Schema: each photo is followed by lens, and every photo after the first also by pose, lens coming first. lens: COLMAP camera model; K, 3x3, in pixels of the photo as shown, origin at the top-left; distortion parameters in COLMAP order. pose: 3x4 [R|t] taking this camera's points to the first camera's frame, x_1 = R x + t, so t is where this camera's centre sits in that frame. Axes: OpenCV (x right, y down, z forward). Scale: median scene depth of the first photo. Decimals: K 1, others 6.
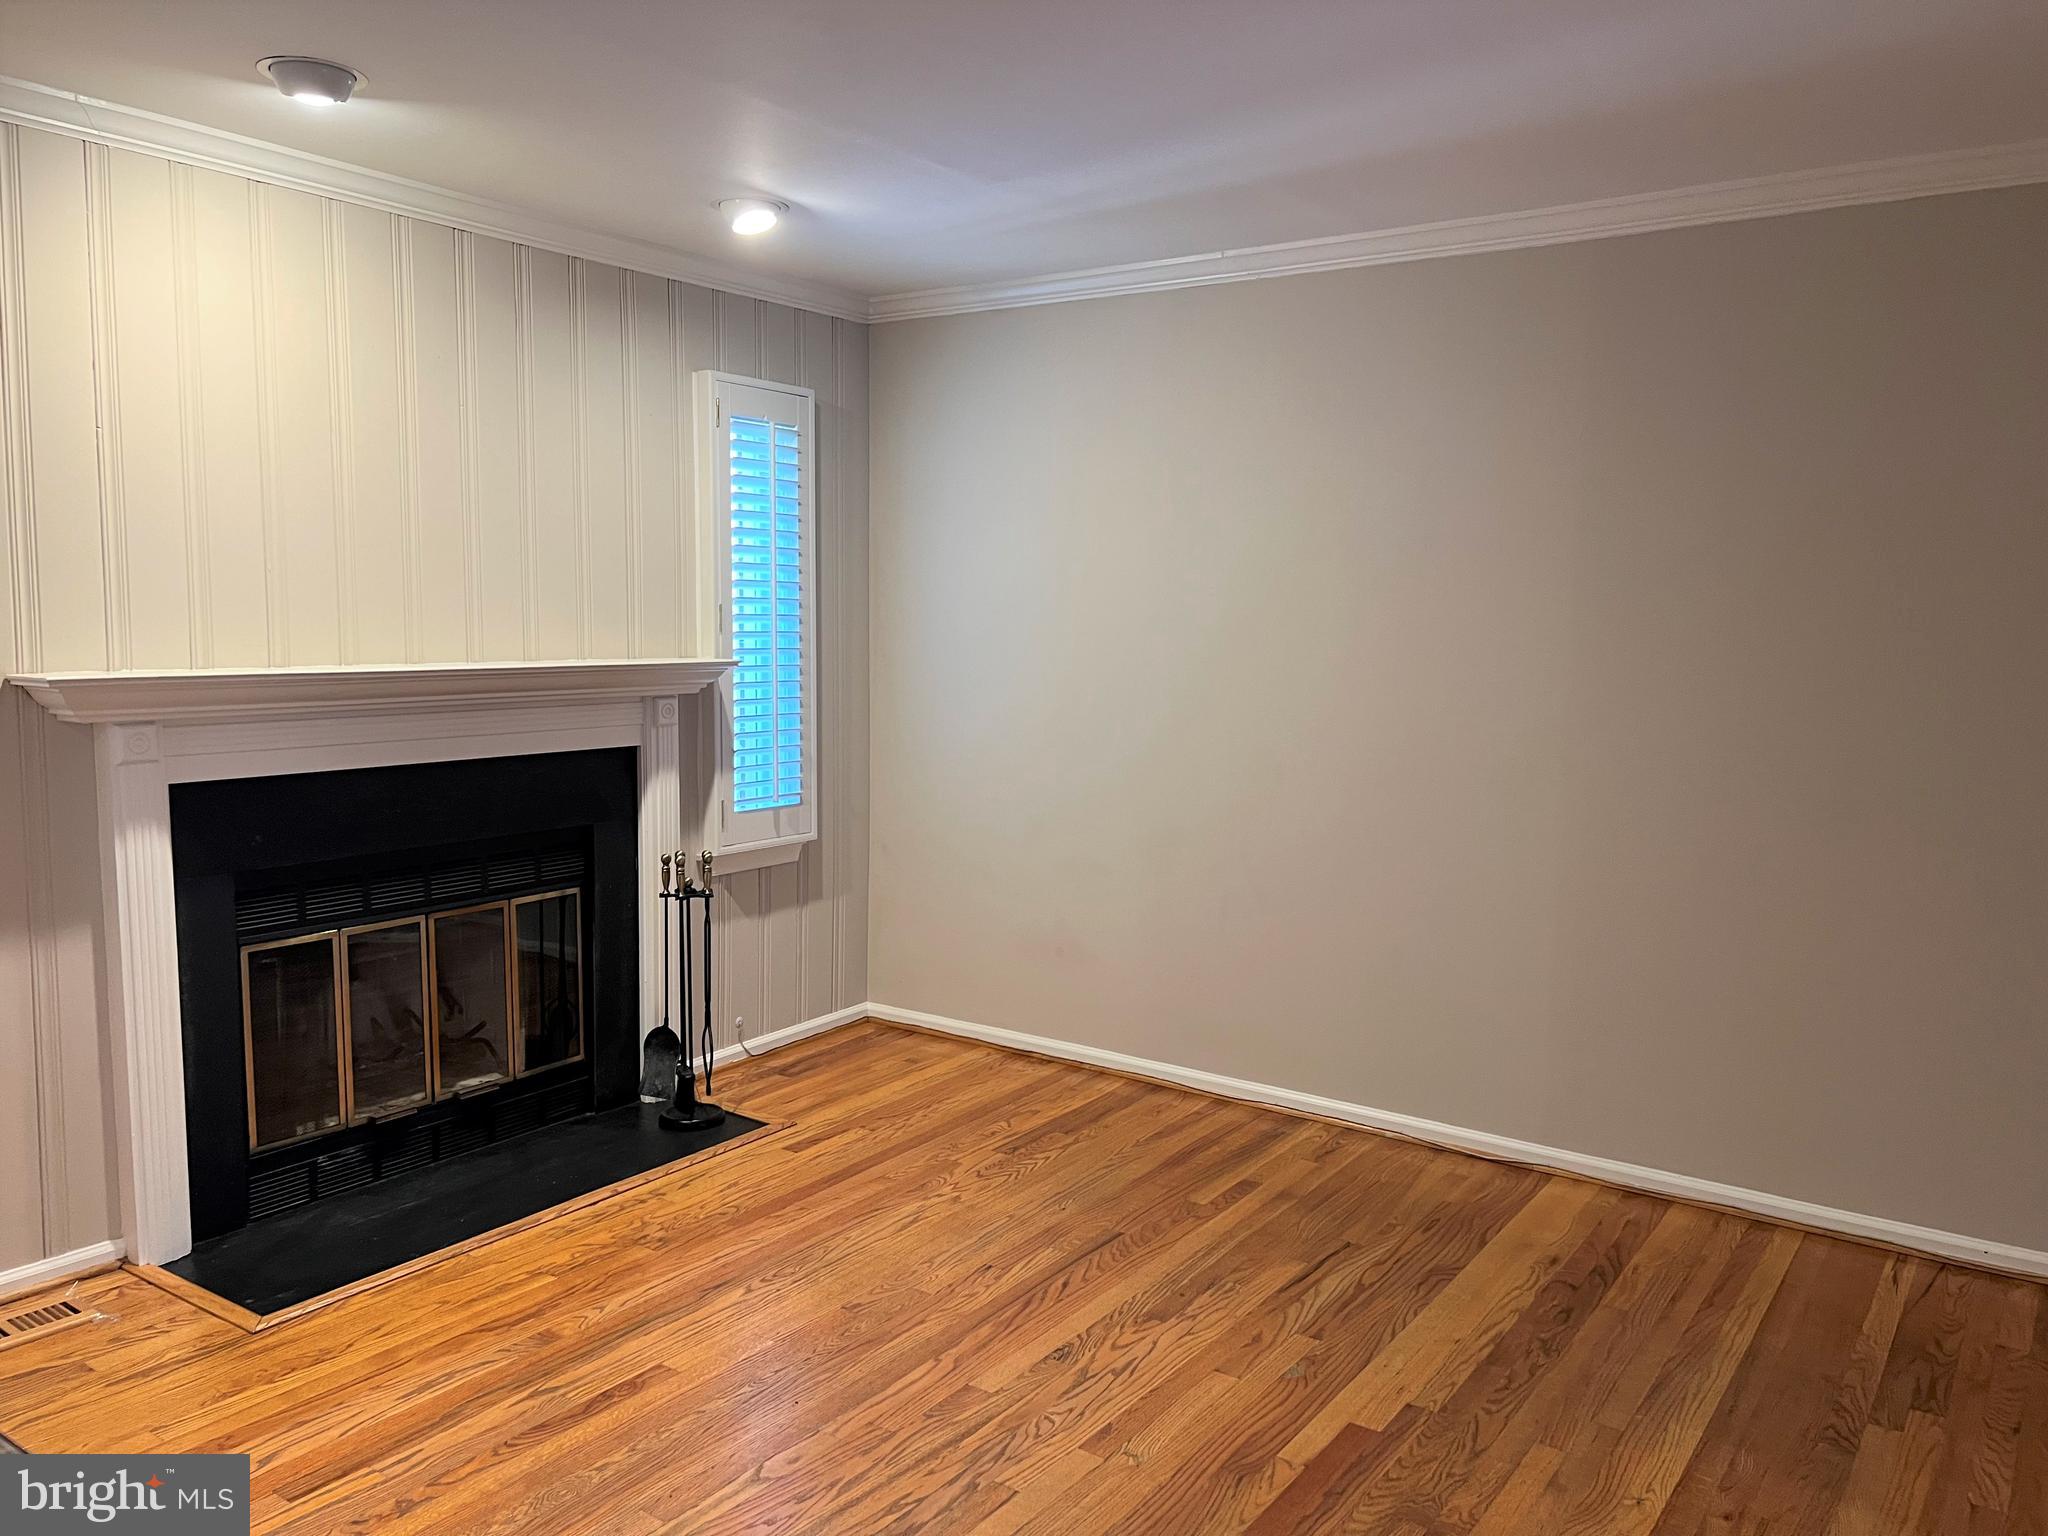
lens RADIAL K [[1573.3, 0, 1032.2], [0, 1573.3, 764.5], [0, 0, 1]] dist [0.088154, -0.092506]
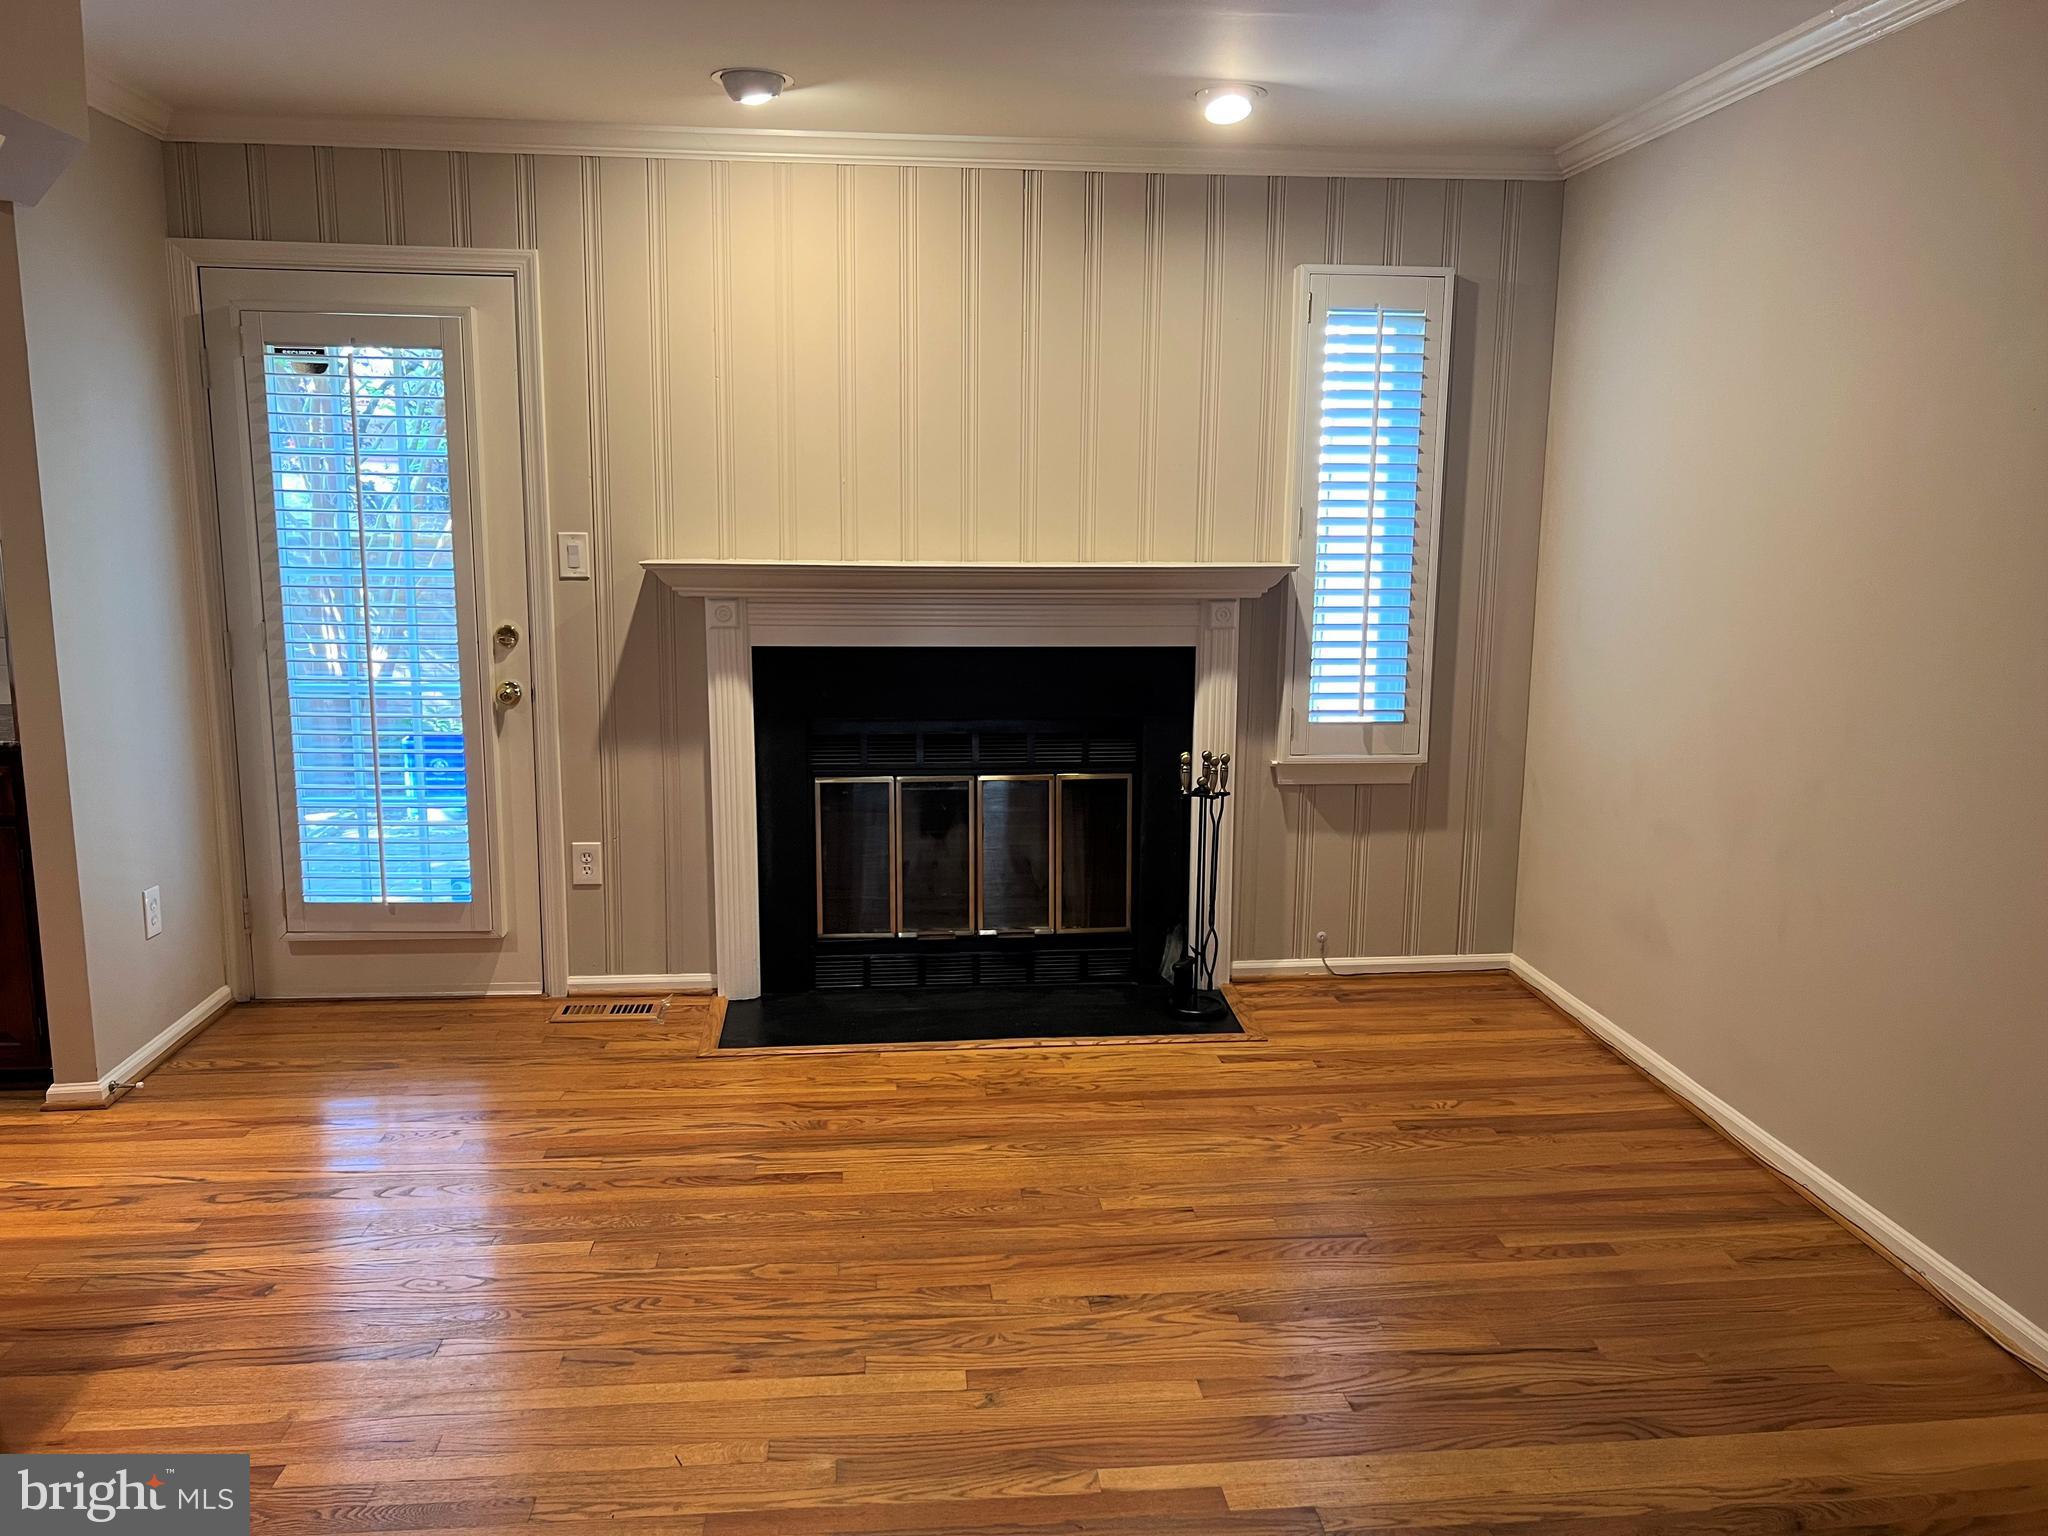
lens RADIAL K [[1573.3, 0, 1031.1], [0, 1573.3, 753.1], [0, 0, 1]] dist [0.088154, -0.092506]
pose [[0.646223, 0.110953, -0.755040, 0.526025], [-0.075926, 0.993813, 0.081058, -0.020172], [0.759362, 0.004946, 0.650649, 0.278026]]
